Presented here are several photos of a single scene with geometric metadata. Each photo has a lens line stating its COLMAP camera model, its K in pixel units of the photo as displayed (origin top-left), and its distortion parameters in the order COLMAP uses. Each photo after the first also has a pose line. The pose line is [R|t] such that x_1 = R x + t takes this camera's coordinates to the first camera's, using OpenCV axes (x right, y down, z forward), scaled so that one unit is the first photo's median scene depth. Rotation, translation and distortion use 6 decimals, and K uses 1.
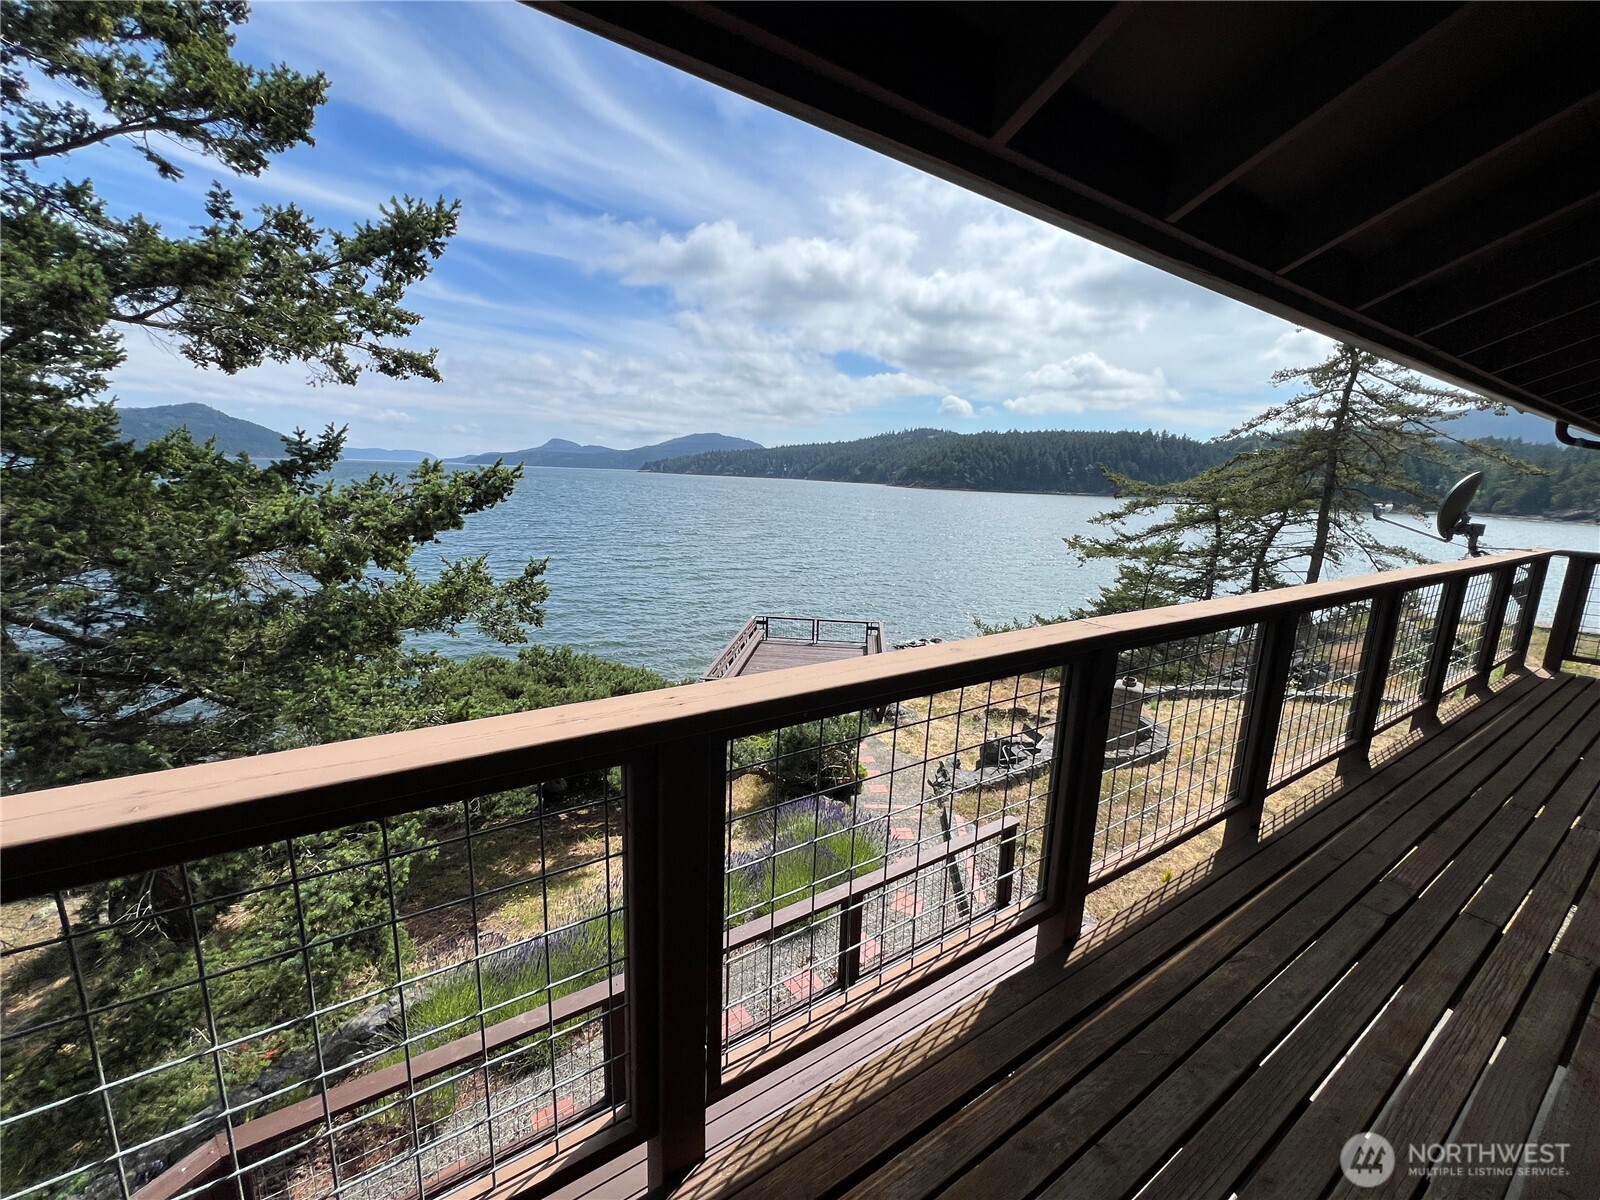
lens RADIAL K [[652.4, 0, 770.1], [0, 652.4, 594.8], [0, 0, 1]] dist [0.001314, 0.000291]
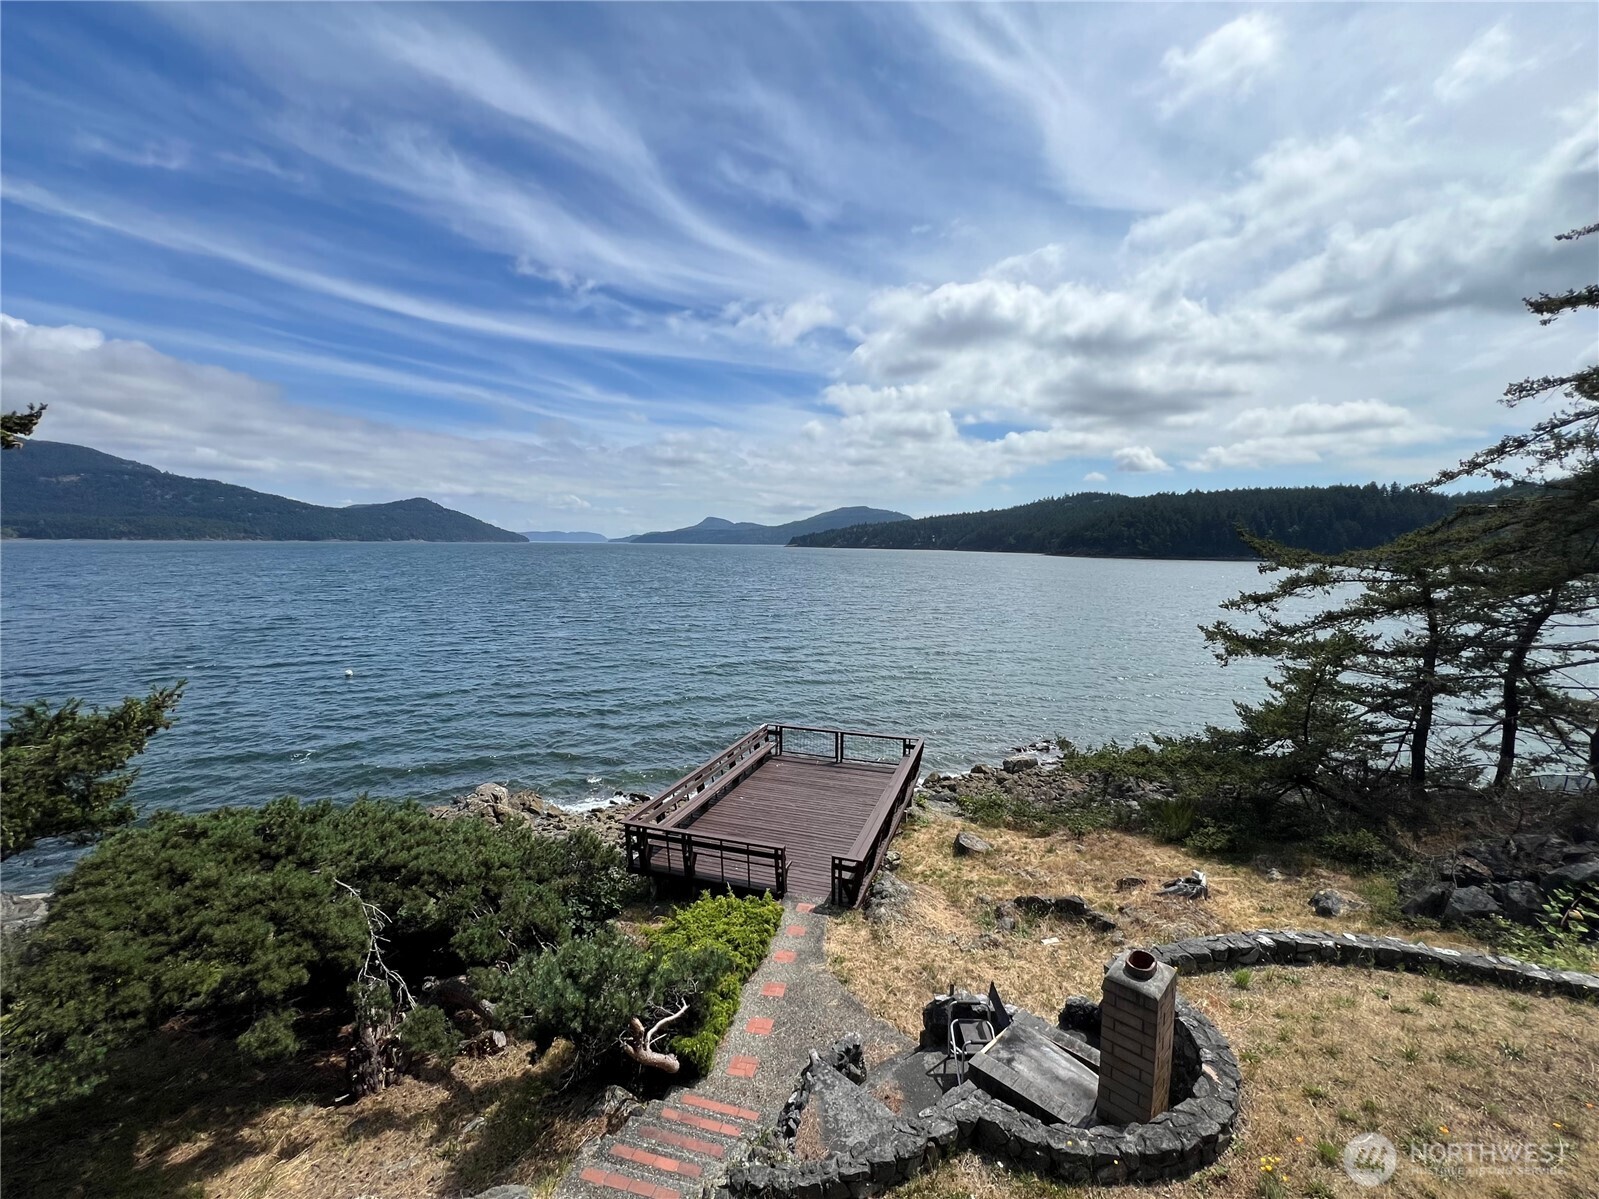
lens RADIAL K [[652.0, 0, 792.9], [0, 652.0, 591.2], [0, 0, 1]] dist [0.001314, 0.000291]
pose [[0.975584, -0.008559, -0.219459, 0.184247], [-0.016448, 0.993587, -0.111865, -0.040333], [0.219009, 0.112743, 0.969187, 0.195362]]
